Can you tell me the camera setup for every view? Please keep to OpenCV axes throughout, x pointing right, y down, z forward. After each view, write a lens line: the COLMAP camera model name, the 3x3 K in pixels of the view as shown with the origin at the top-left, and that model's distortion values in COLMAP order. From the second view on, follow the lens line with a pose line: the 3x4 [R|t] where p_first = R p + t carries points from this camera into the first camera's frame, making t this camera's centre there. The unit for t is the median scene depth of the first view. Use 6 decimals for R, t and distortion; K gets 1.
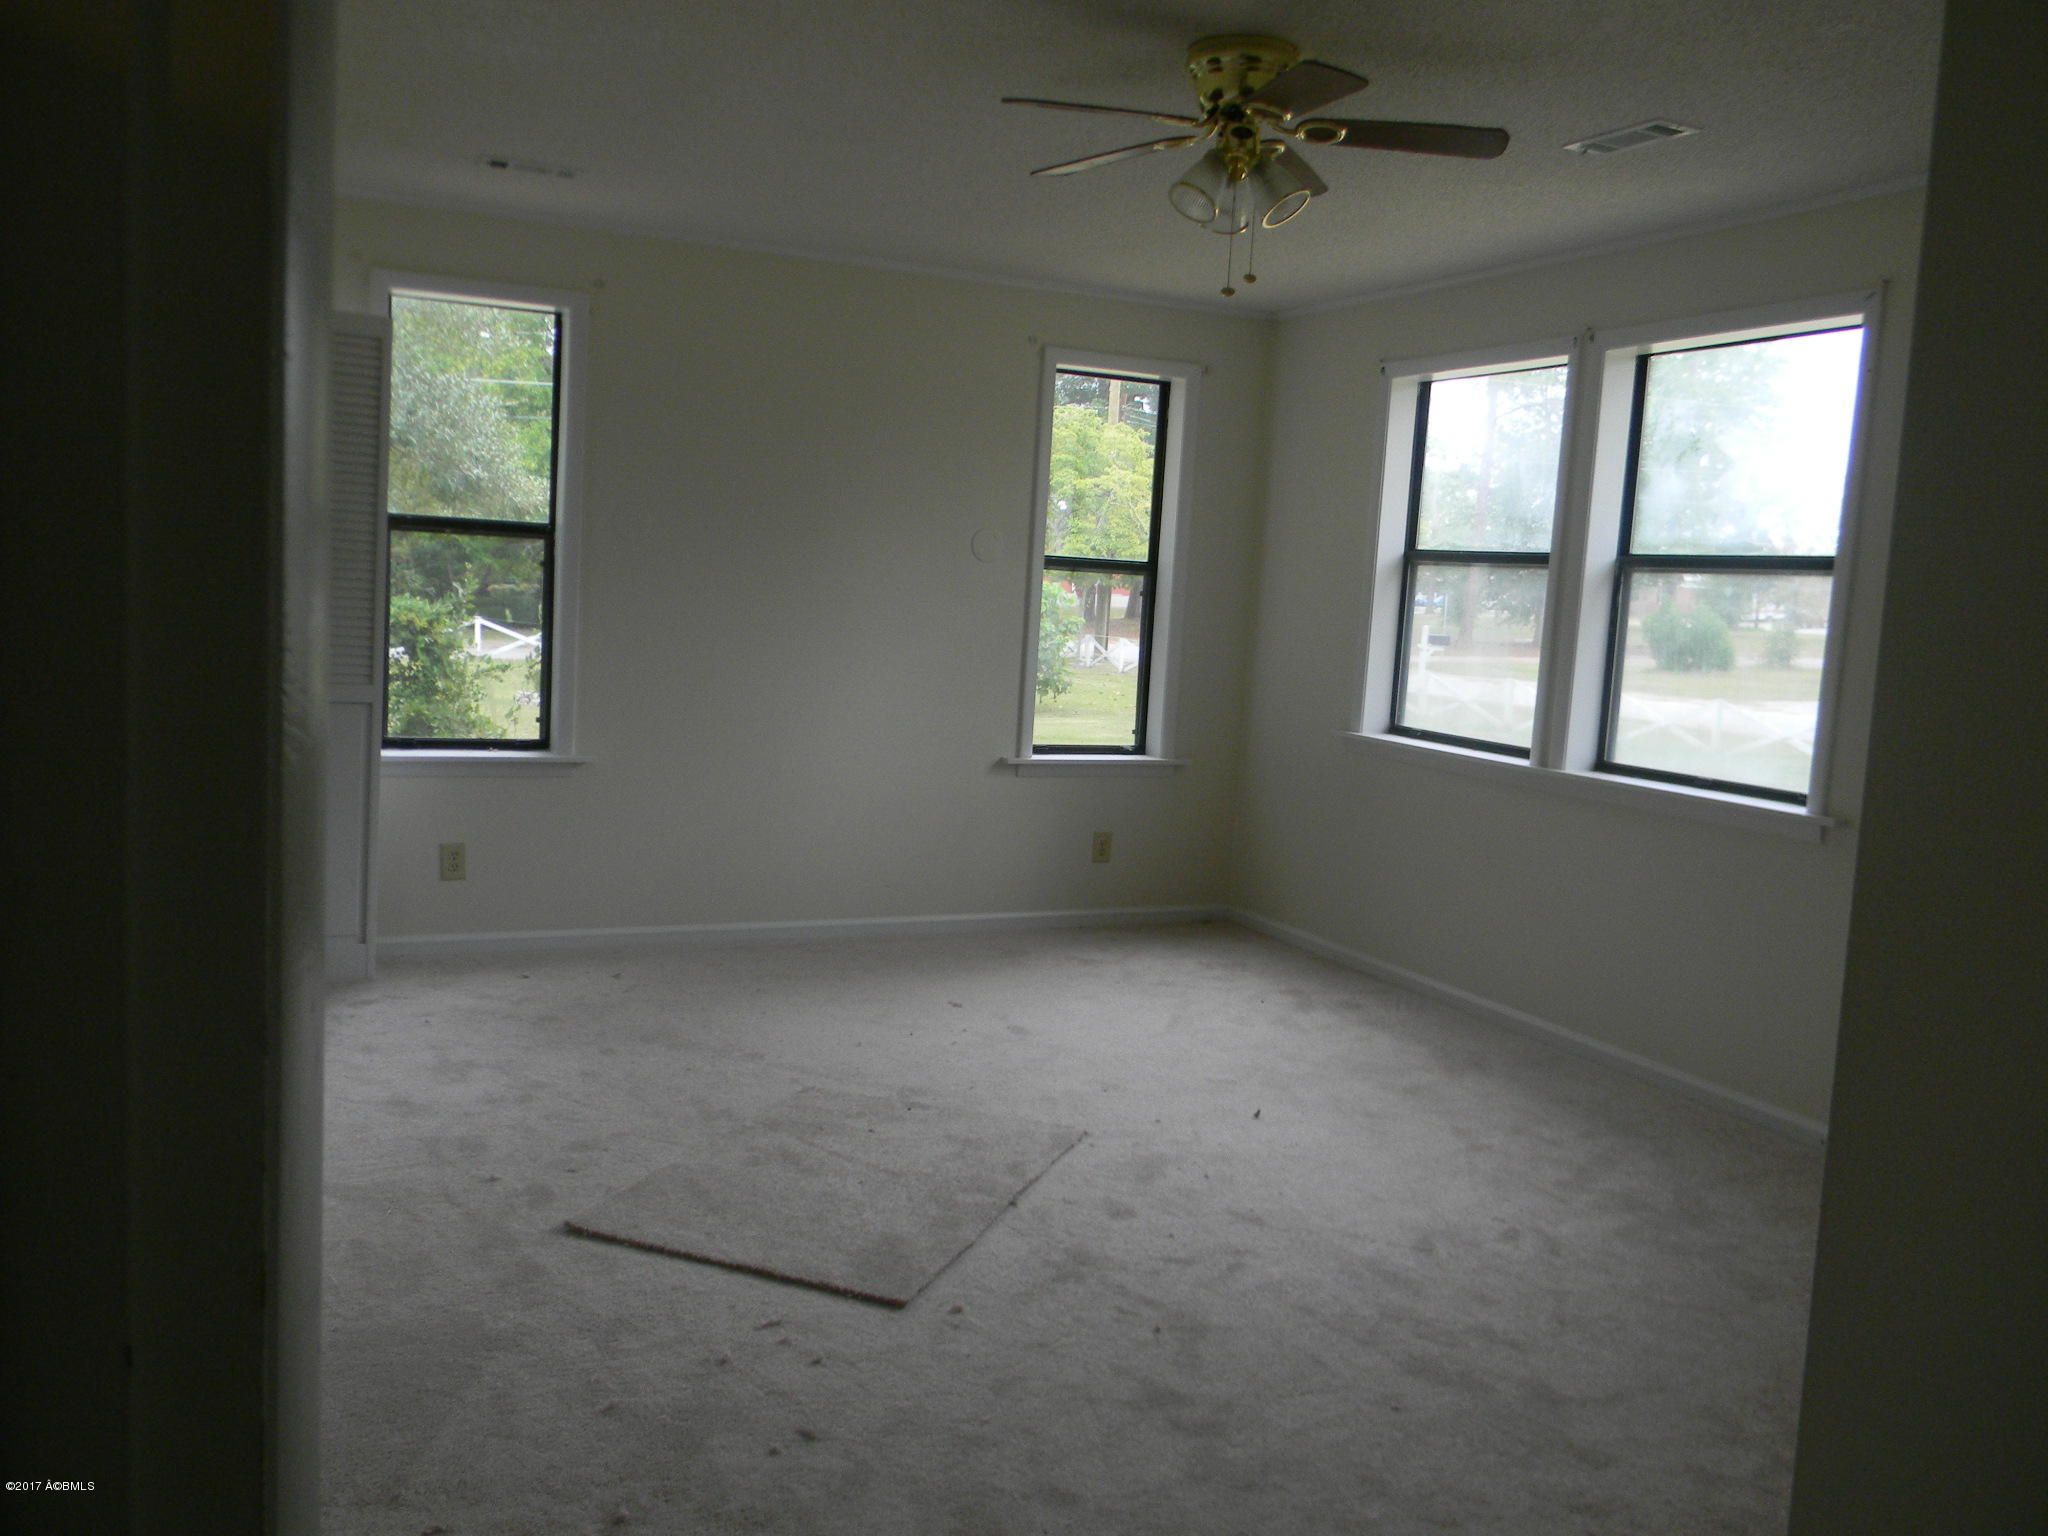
lens RADIAL K [[1694.8, 0, 1024.0], [0, 1694.8, 768.0], [0, 0, 1]] dist [-0.008664, -0.000503]
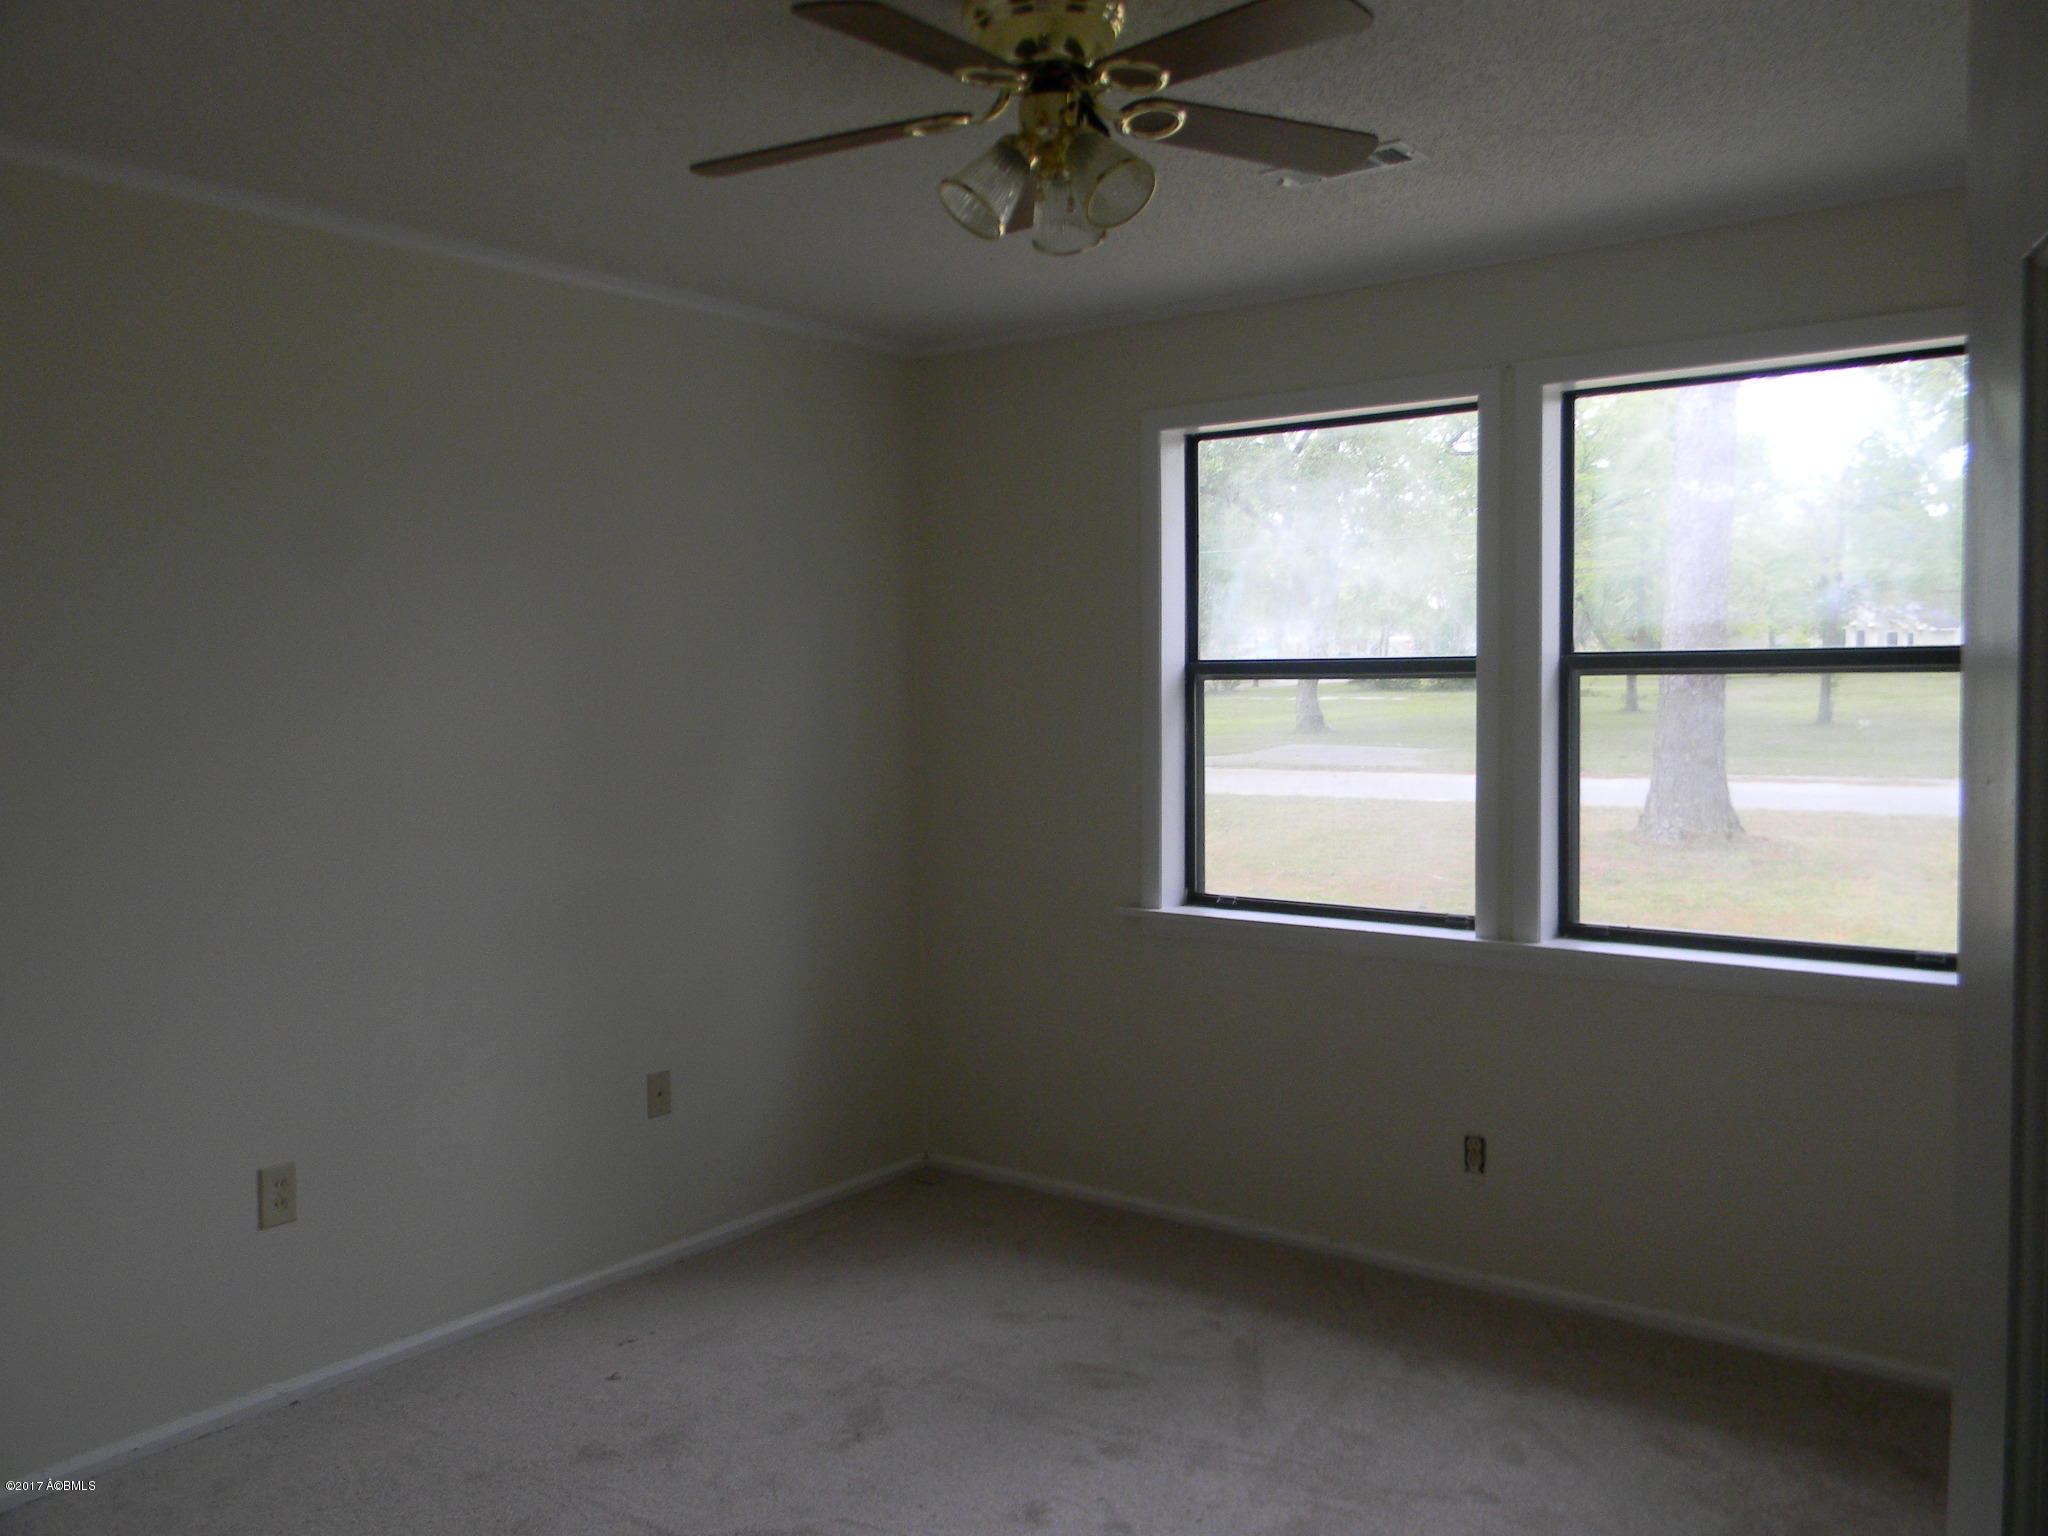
lens RADIAL K [[1694.8, 0, 1024.0], [0, 1694.8, 768.0], [0, 0, 1]] dist [-0.008664, -0.000503]
pose [[0.891589, -0.063393, 0.448386, -0.195693], [0.094709, 0.994360, -0.047740, -0.056008], [-0.442831, 0.085030, 0.892564, 0.386850]]
